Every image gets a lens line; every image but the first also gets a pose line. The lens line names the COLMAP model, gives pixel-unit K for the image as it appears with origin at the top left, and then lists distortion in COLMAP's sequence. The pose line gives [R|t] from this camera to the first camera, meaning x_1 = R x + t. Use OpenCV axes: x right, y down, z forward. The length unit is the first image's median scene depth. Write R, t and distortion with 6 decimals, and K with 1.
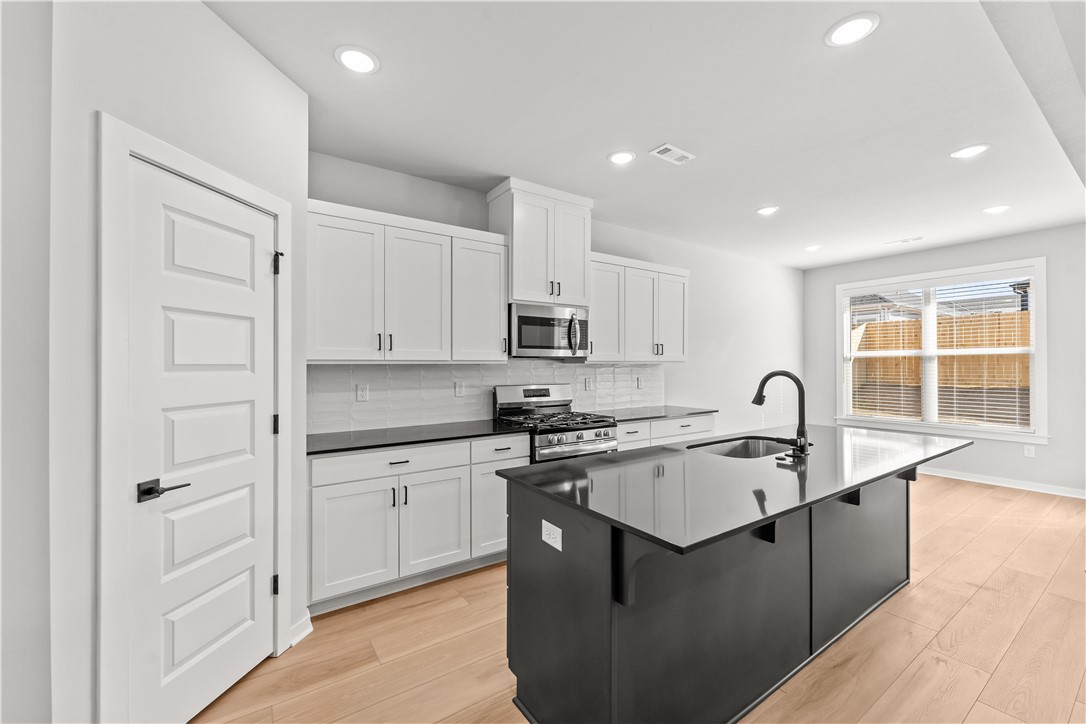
lens RADIAL K [[440.2, 0, 540.4], [0, 440.2, 364.6], [0, 0, 1]] dist [-0.000224, 0.000651]
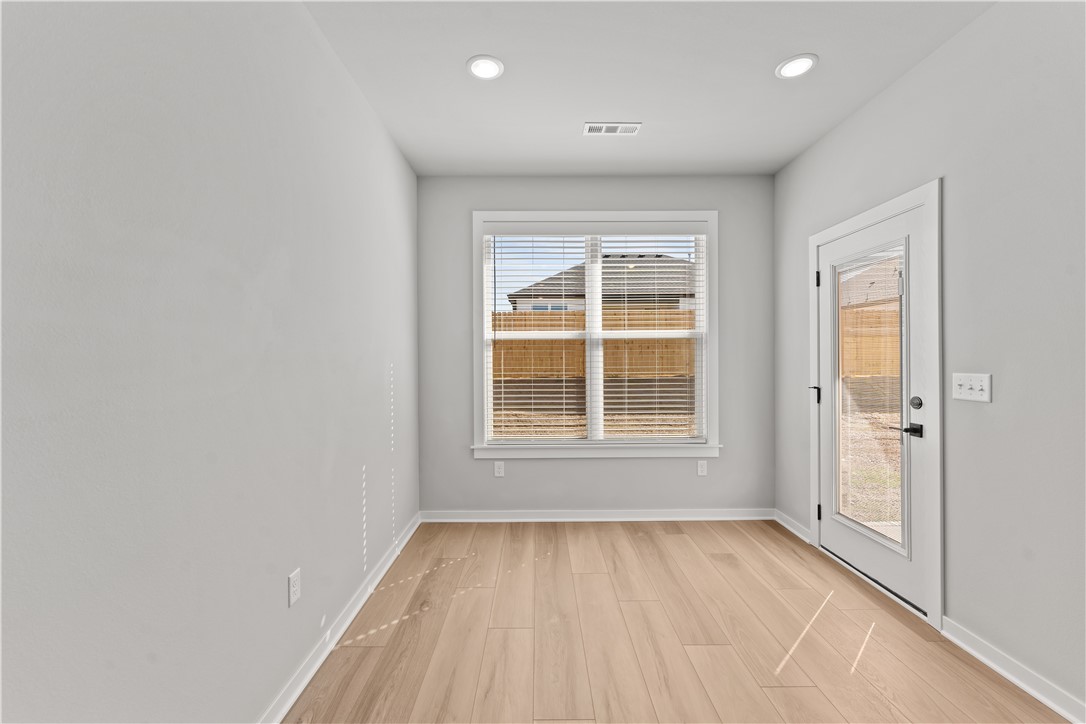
lens RADIAL K [[440.2, 0, 535.3], [0, 440.2, 363.8], [0, 0, 1]] dist [-0.000224, 0.000651]
pose [[0.567895, -0.006243, 0.823077, 0.444184], [0.004032, 0.999980, 0.004802, 0.020081], [-0.823091, 0.000592, 0.567909, 1.076008]]
